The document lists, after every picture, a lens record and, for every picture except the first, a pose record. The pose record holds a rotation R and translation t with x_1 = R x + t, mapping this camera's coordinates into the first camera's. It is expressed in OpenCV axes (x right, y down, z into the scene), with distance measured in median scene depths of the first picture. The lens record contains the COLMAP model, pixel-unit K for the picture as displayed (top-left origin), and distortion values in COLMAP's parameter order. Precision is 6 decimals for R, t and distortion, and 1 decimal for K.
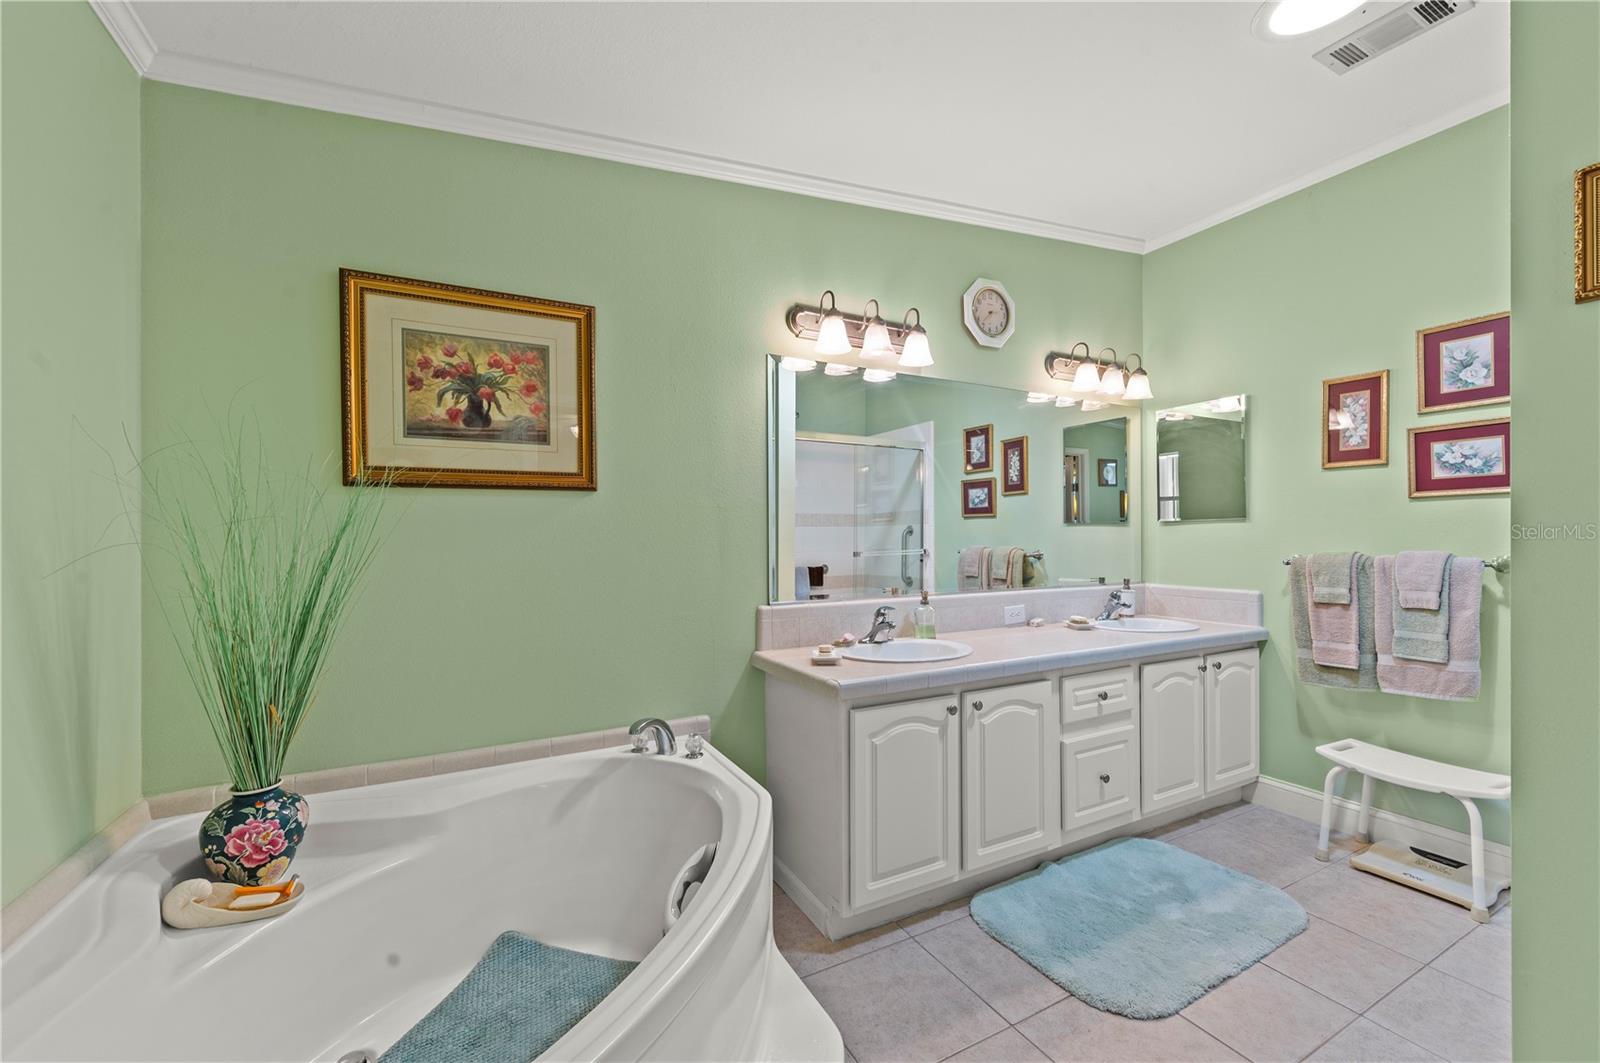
lens RADIAL K [[642.2, 0, 798.4], [0, 642.2, 526.4], [0, 0, 1]] dist [0.001015, -0.000056]
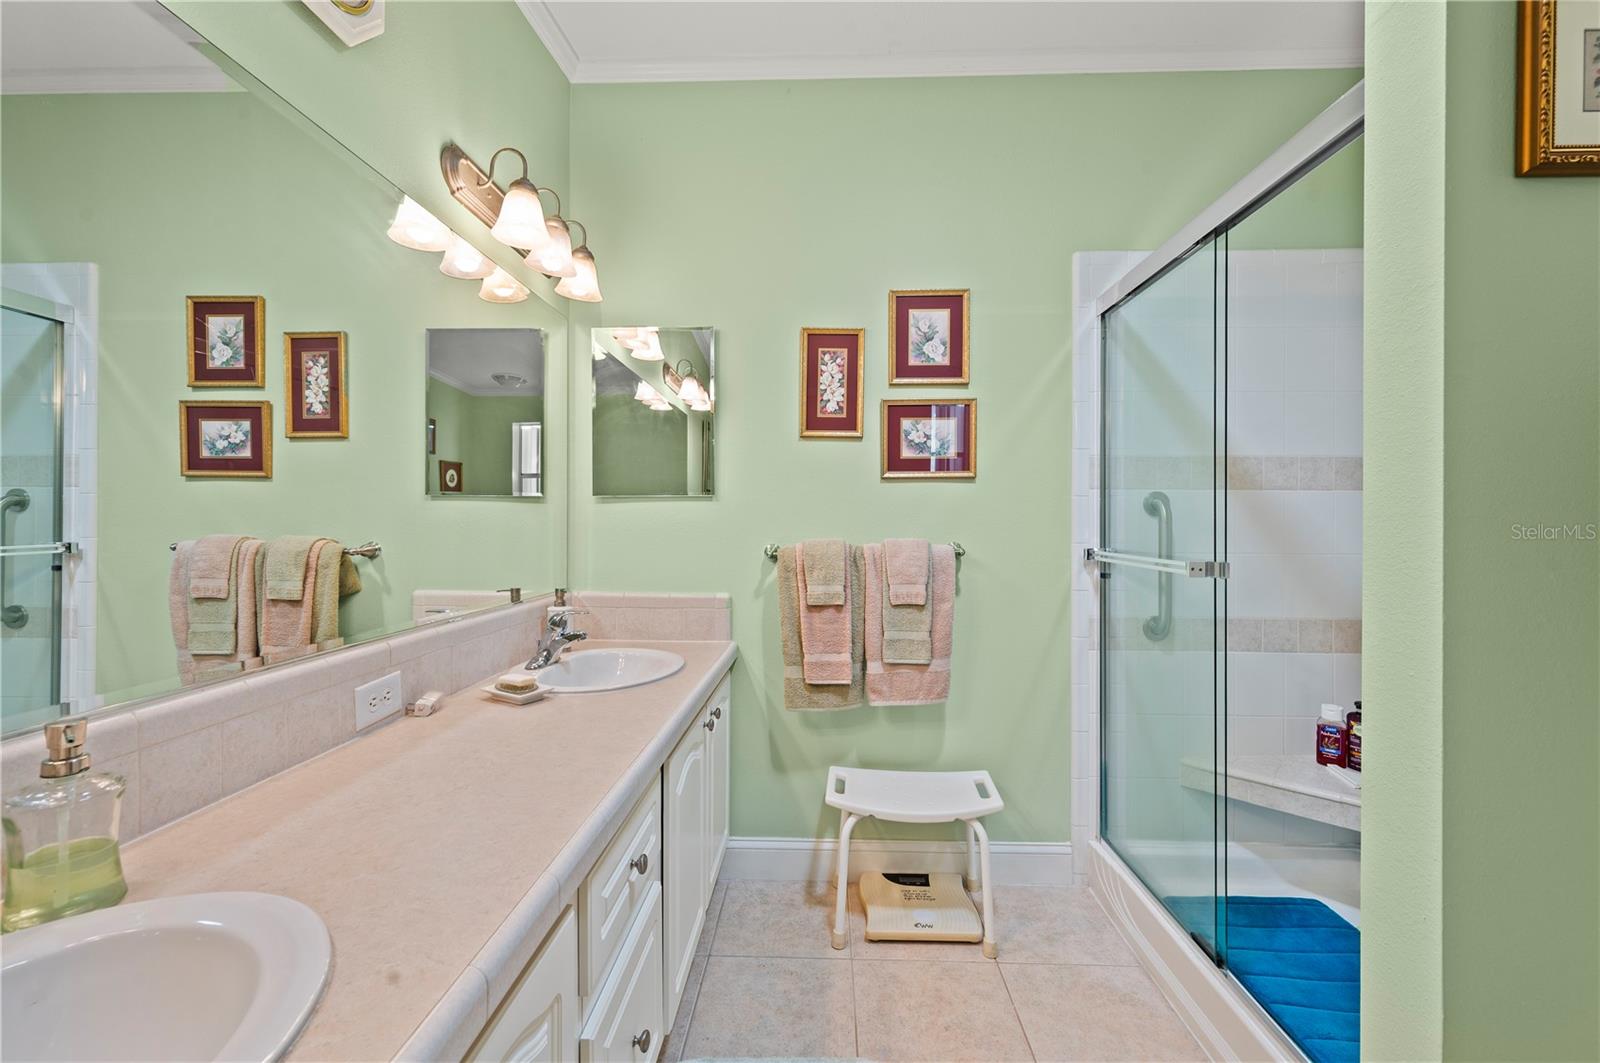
lens RADIAL K [[646.4, 0, 800.4], [0, 646.4, 526.6], [0, 0, 1]] dist [-0.000915, -0.000563]
pose [[0.503531, -0.000751, 0.863977, 0.121848], [-0.022816, 0.999639, 0.014166, 0.011545], [-0.863676, -0.026845, 0.503333, 0.618594]]
